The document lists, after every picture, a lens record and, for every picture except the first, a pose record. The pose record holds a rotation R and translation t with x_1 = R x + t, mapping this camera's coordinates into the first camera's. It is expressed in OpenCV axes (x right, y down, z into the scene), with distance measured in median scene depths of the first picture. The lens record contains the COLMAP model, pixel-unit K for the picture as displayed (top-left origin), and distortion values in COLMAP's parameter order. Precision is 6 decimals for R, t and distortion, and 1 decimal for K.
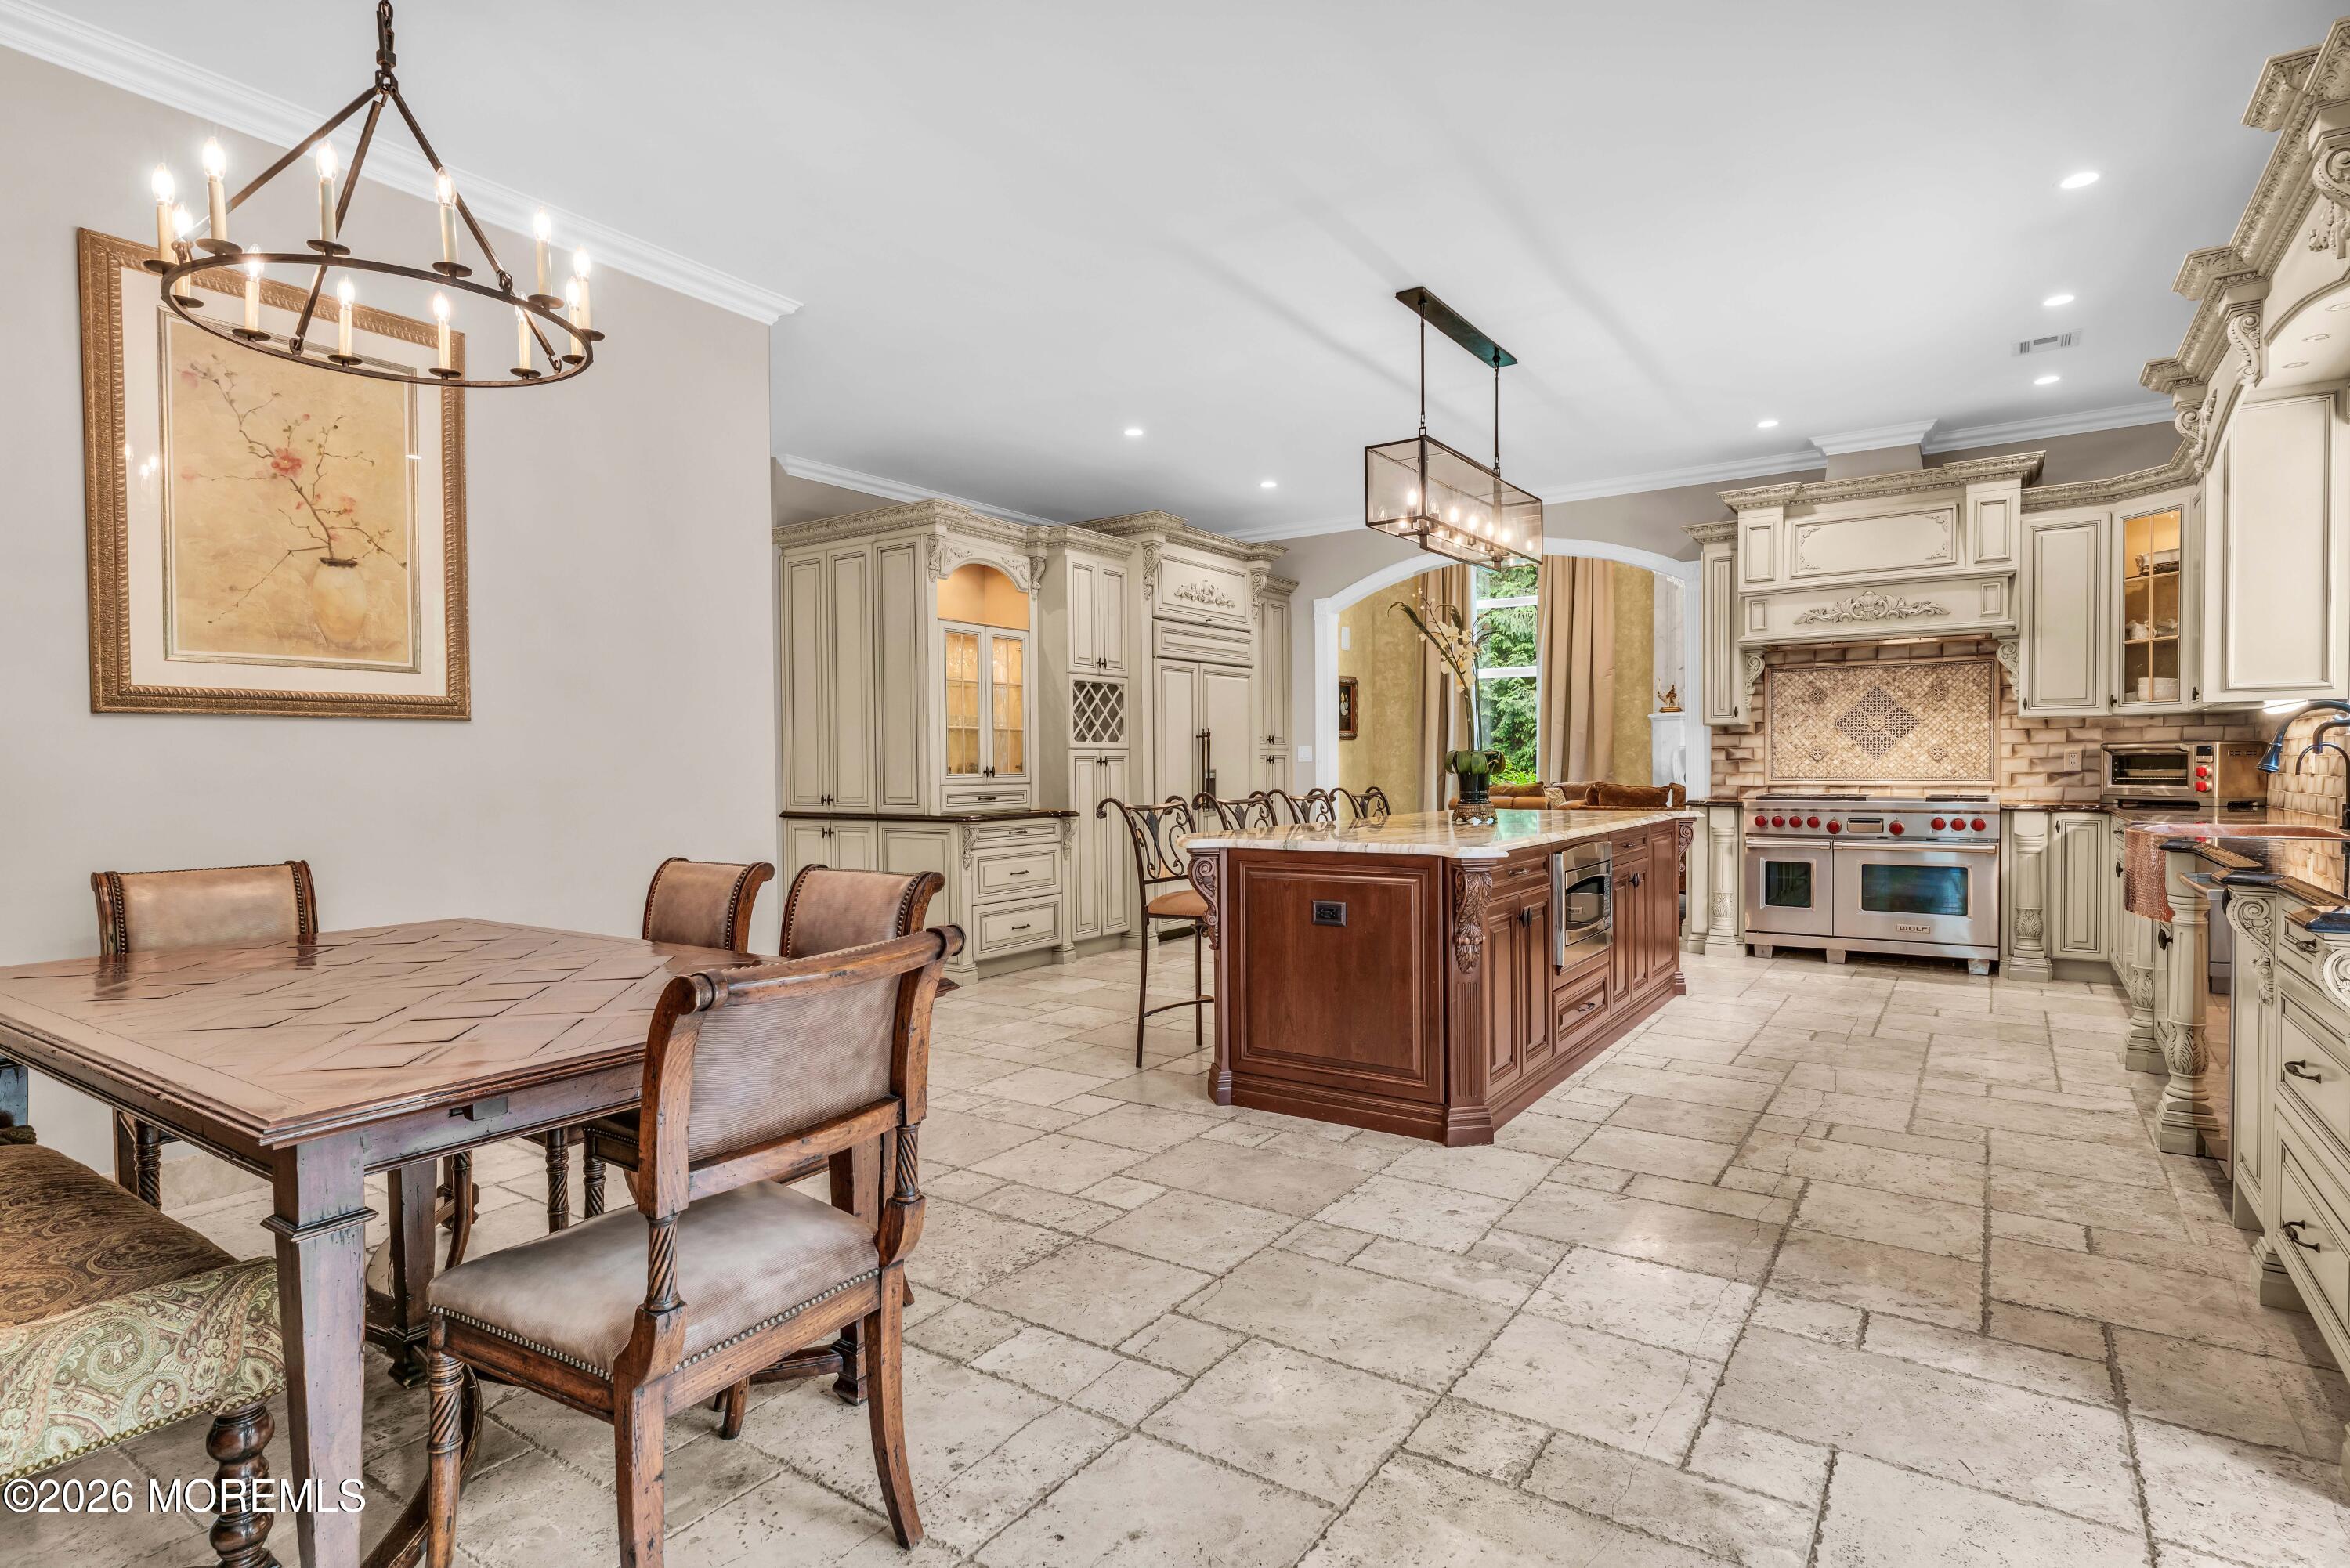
lens RADIAL K [[1202.5, 0, 1164.3], [0, 1202.5, 785.6], [0, 0, 1]] dist [0.000038, -0.000639]
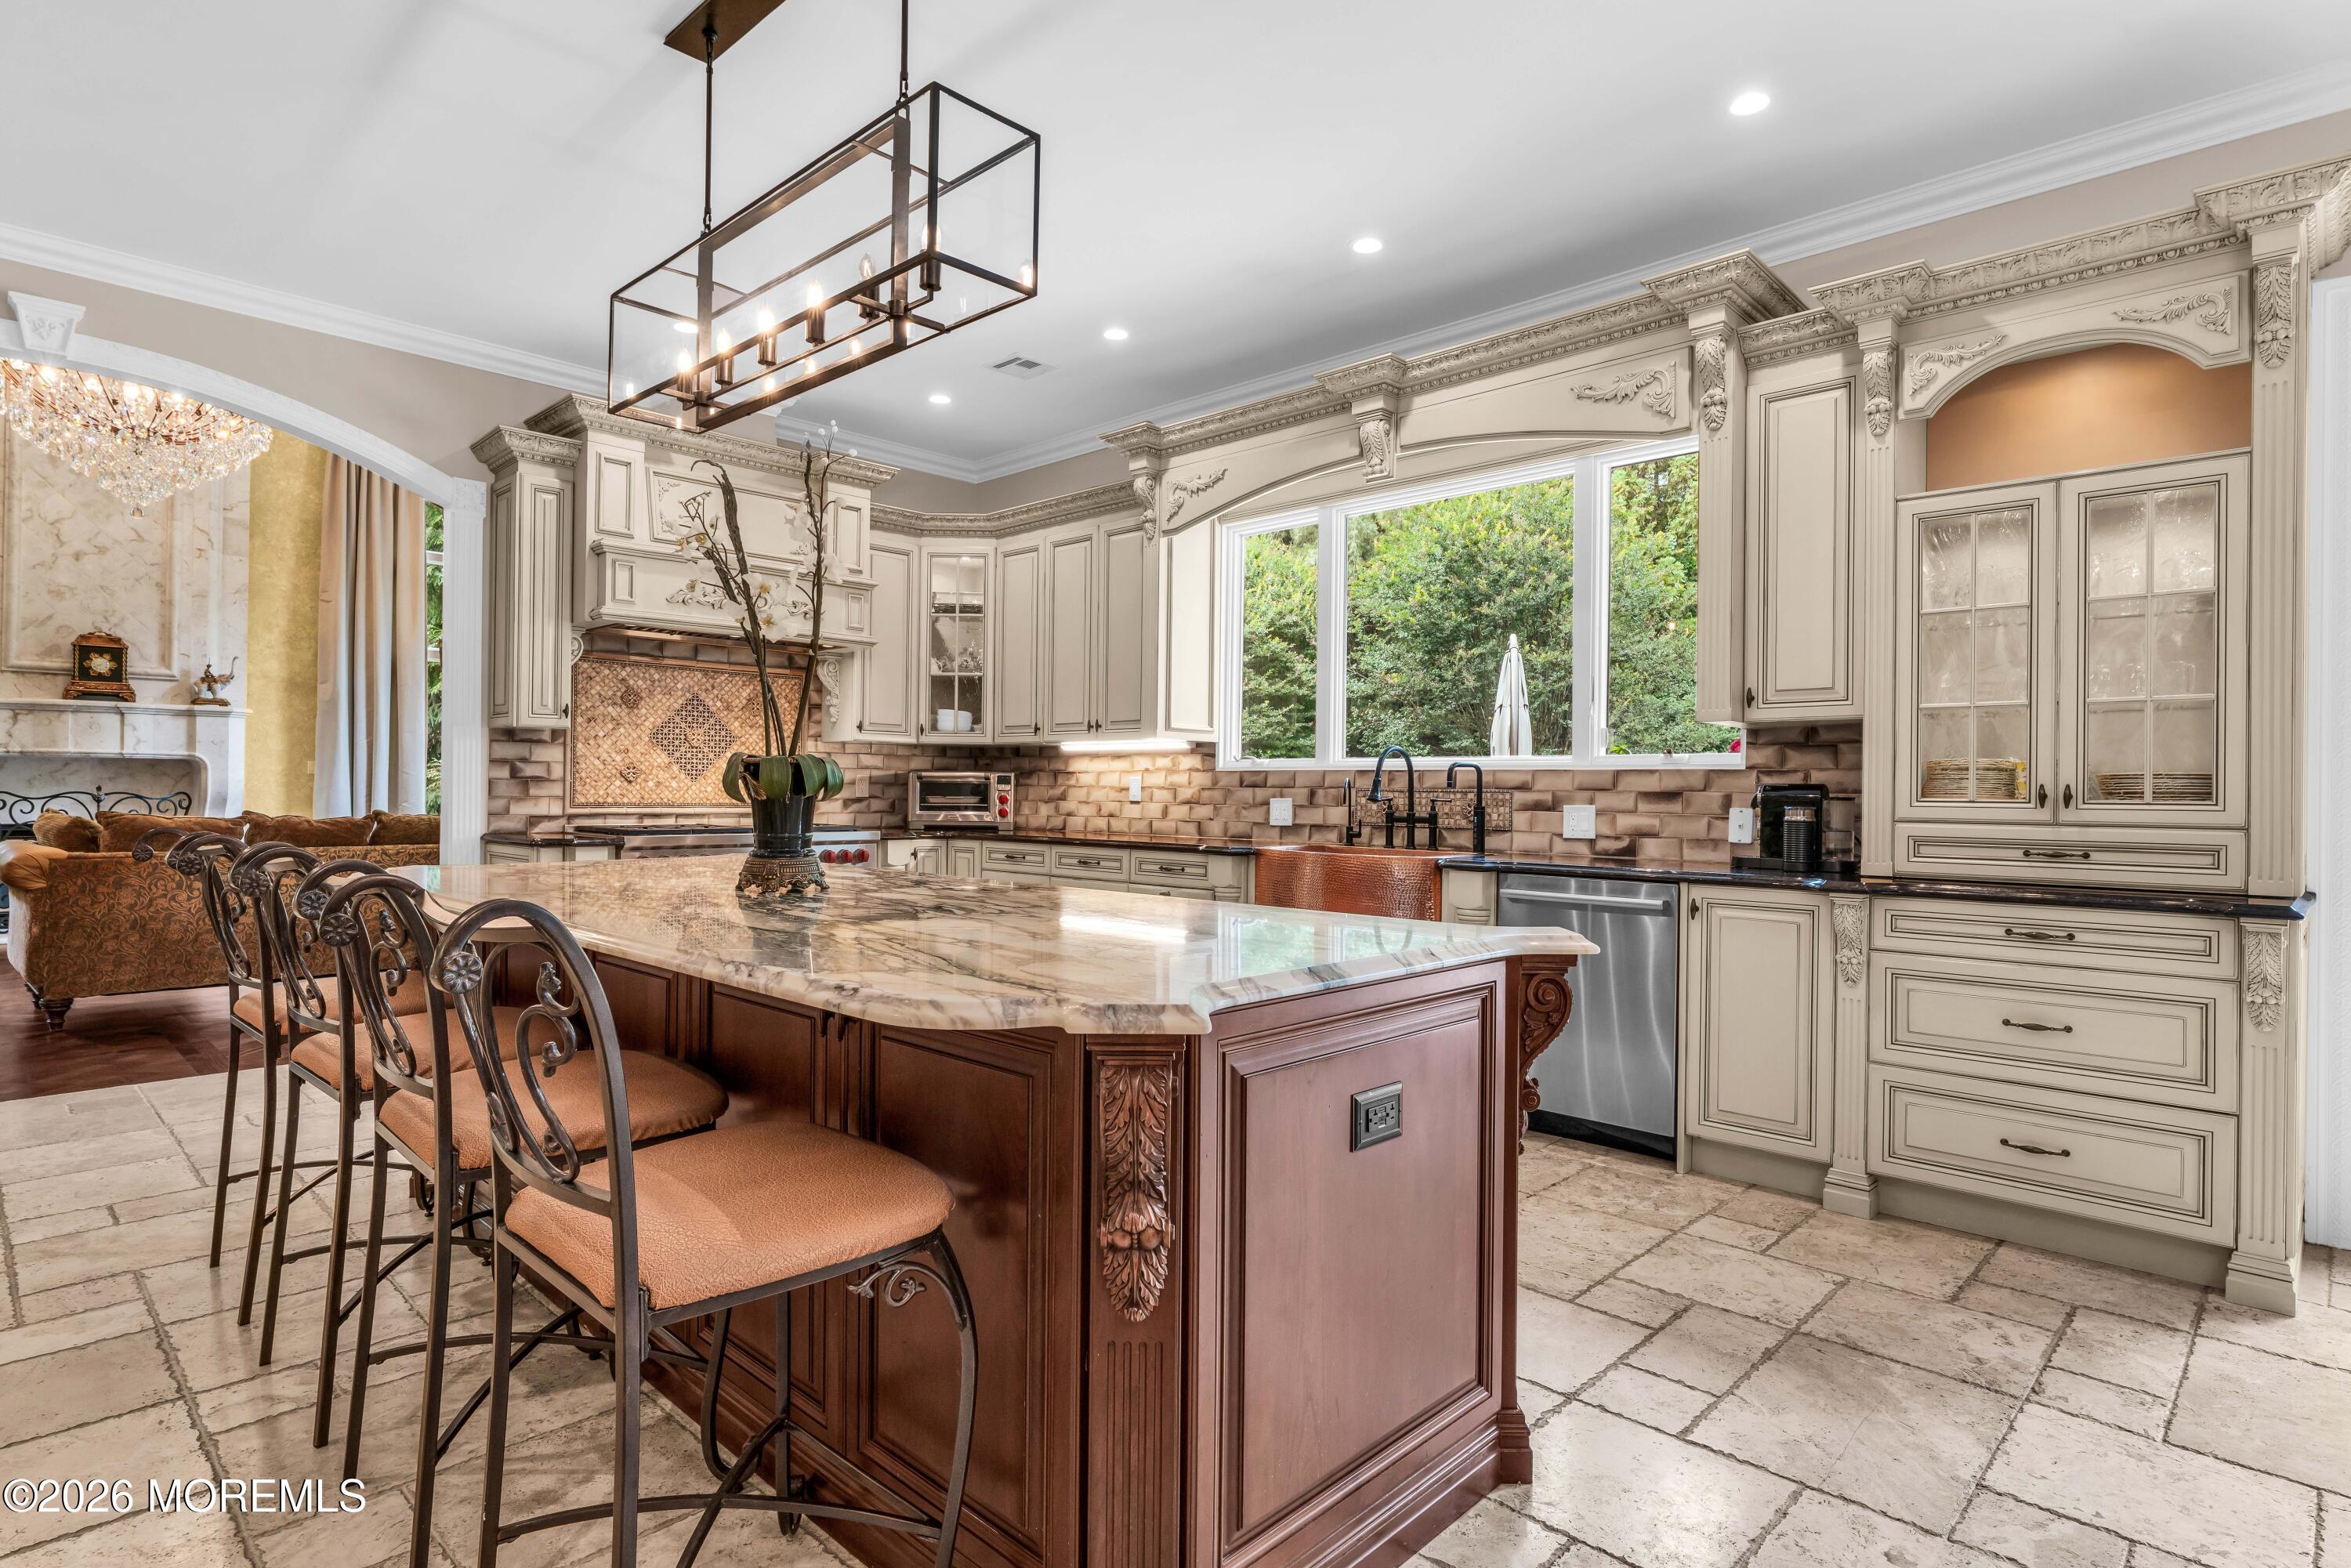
lens RADIAL K [[1203.0, 0, 1182.2], [0, 1203.0, 789.6], [0, 0, 1]] dist [0.000038, -0.000639]
pose [[0.154611, 0.010228, 0.987922, -0.174397], [0.004574, 0.999928, -0.011068, -0.005880], [-0.987965, 0.006231, 0.154554, 0.560957]]
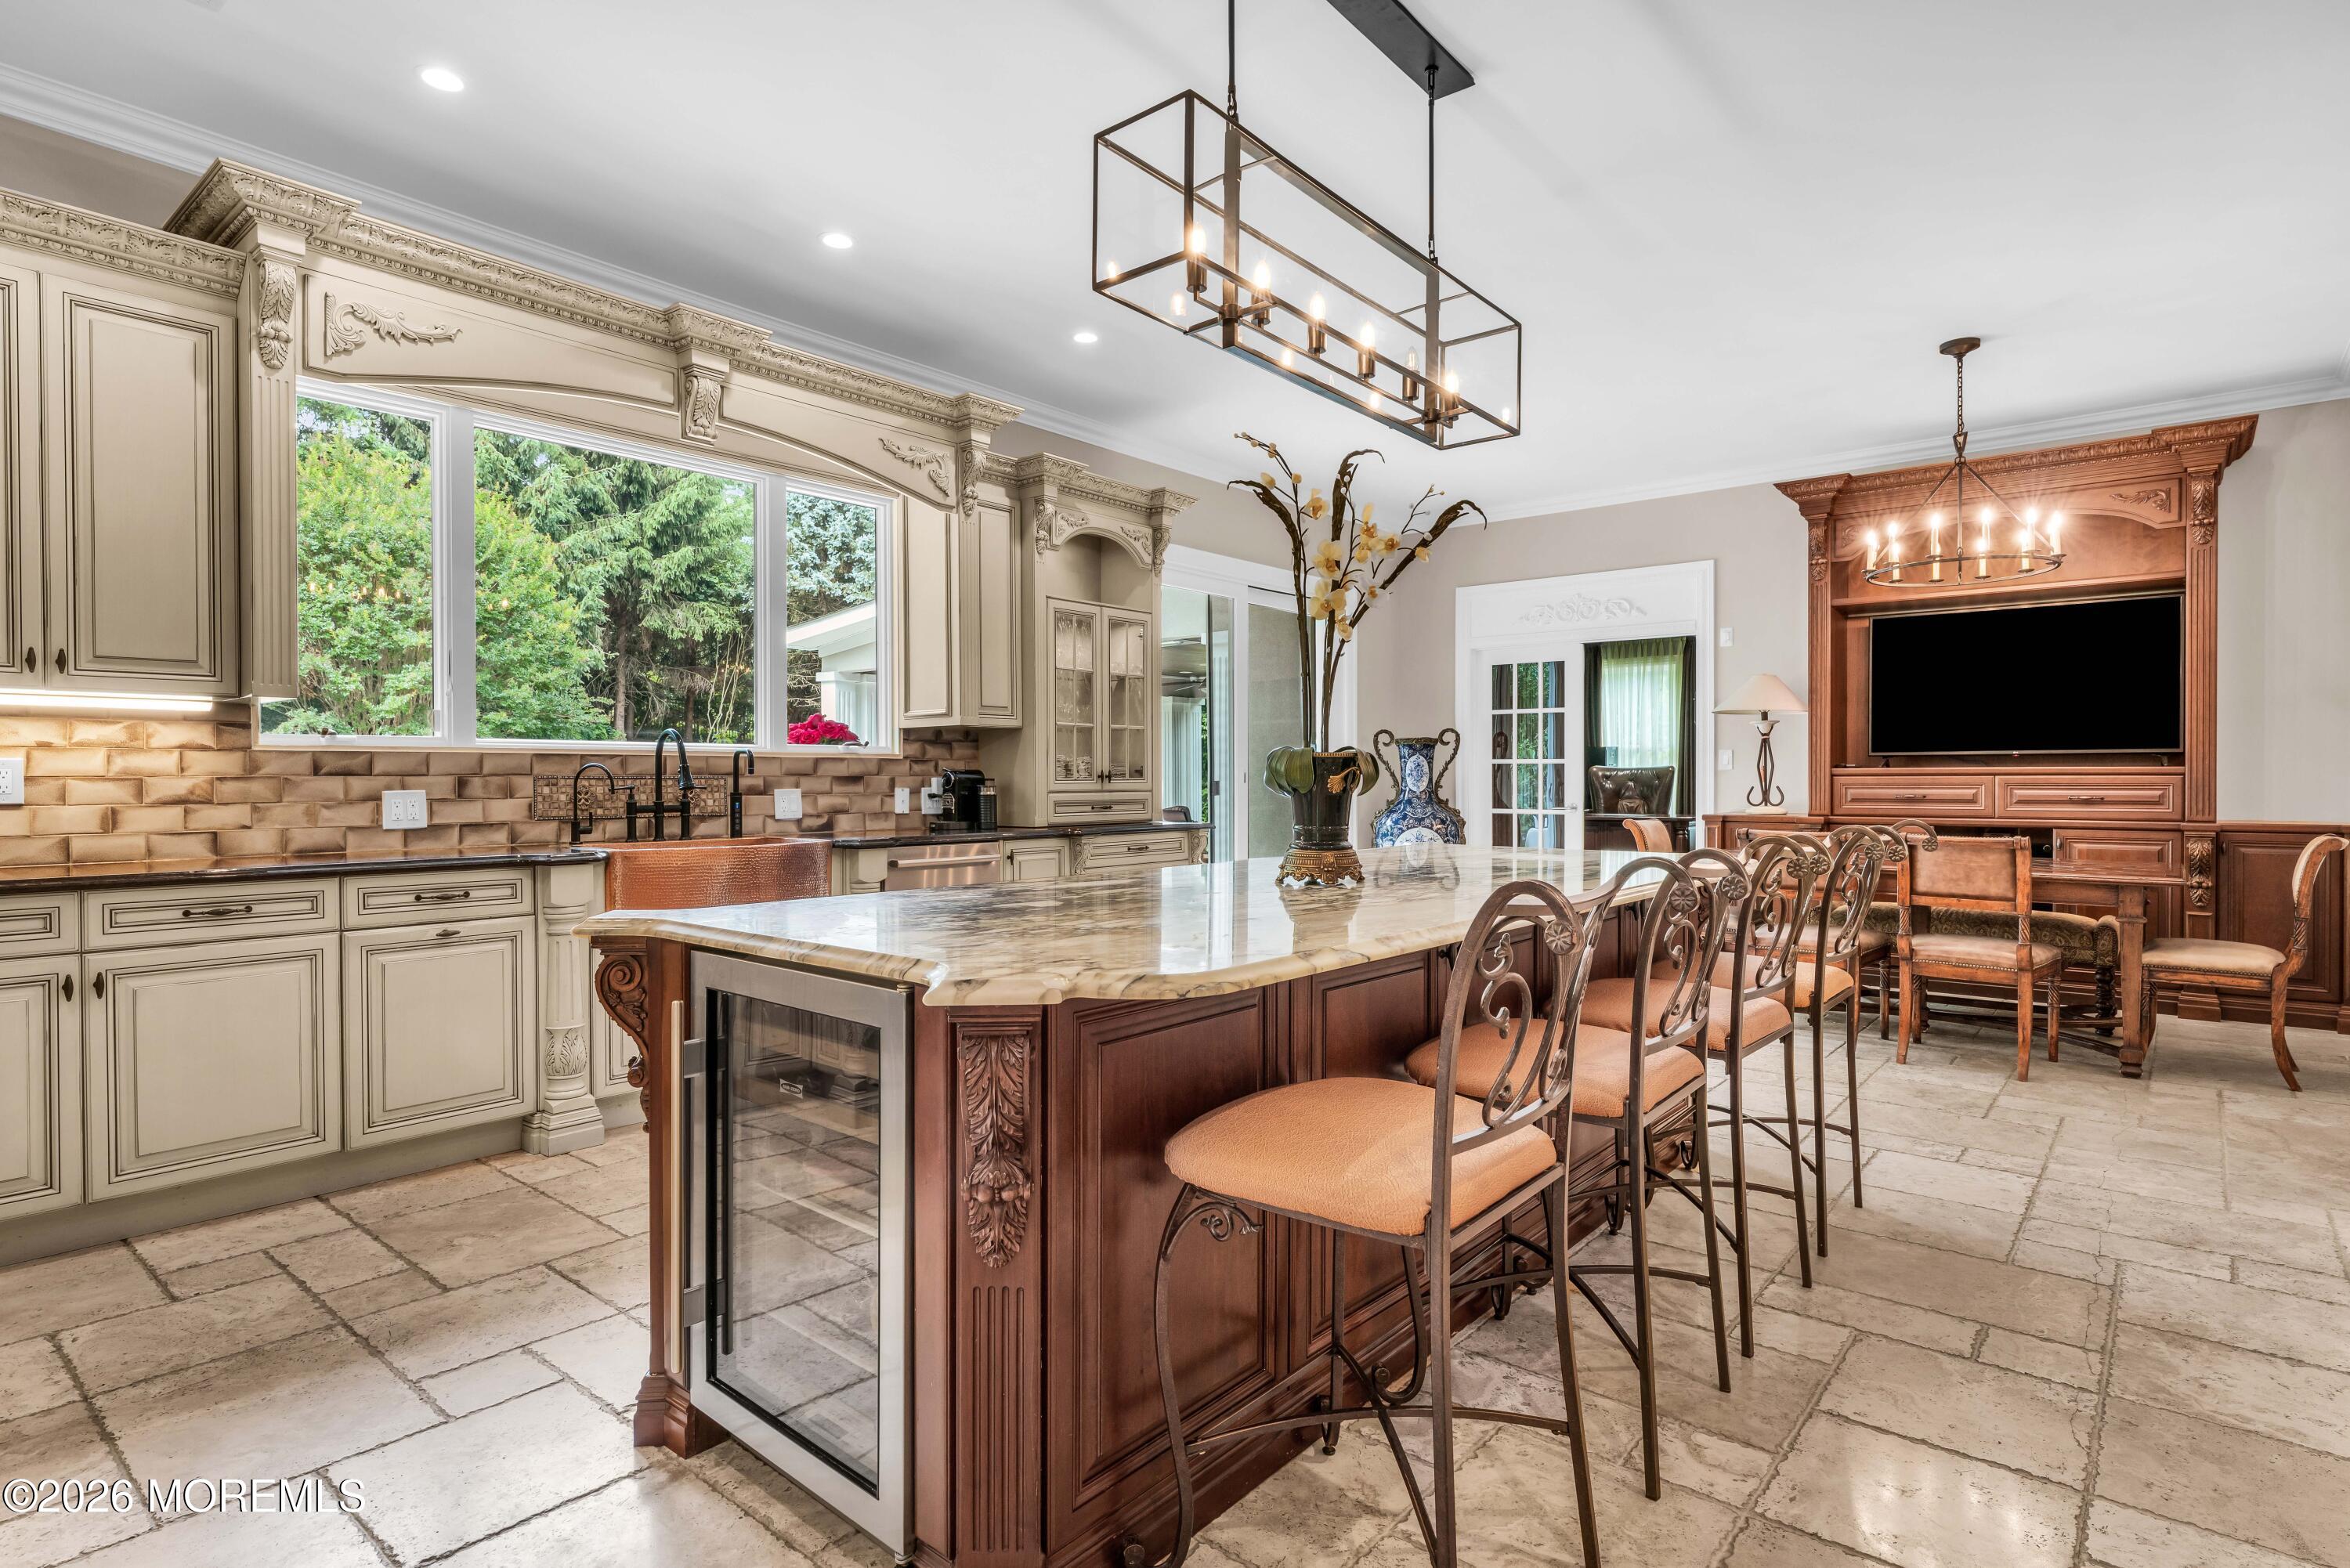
lens RADIAL K [[1202.5, 0, 1165.8], [0, 1202.5, 783.2], [0, 0, 1]] dist [0.000038, -0.000639]
pose [[-0.994901, 0.009980, 0.100361, 0.204683], [0.012229, 0.999687, 0.021818, -0.020186], [-0.100112, 0.022935, -0.994712, 1.152874]]
